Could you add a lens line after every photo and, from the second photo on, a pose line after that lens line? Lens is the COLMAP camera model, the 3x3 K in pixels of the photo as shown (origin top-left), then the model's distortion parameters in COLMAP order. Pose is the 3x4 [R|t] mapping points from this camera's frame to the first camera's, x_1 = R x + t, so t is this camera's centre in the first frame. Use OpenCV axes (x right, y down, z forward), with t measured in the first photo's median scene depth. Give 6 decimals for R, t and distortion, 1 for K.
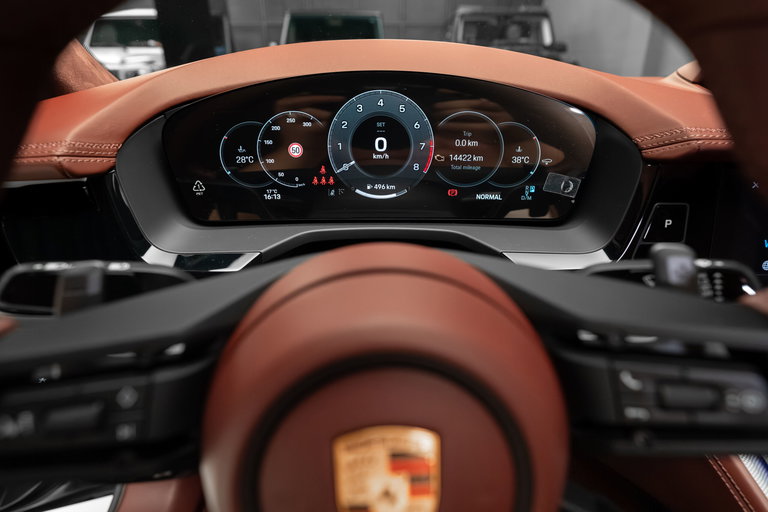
lens RADIAL K [[452.6, 0, 384.0], [0, 452.6, 256.0], [0, 0, 1]] dist [-0.001307, 0.000722]
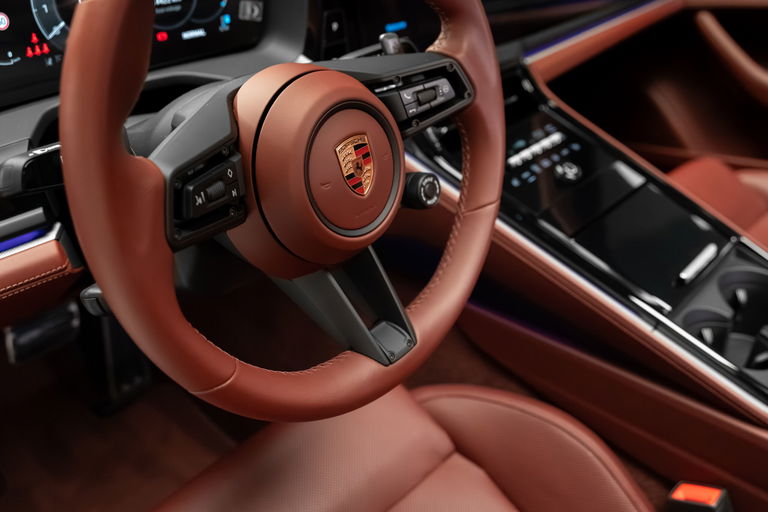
lens RADIAL K [[761.7, 0, 384.0], [0, 761.7, 256.0], [0, 0, 1]] dist [0.016441, 0.020927]
pose [[0.663707, -0.379766, 0.644415, -0.853308], [0.268684, 0.925069, 0.268434, -0.011572], [-0.698070, -0.005018, 0.716012, -0.608833]]
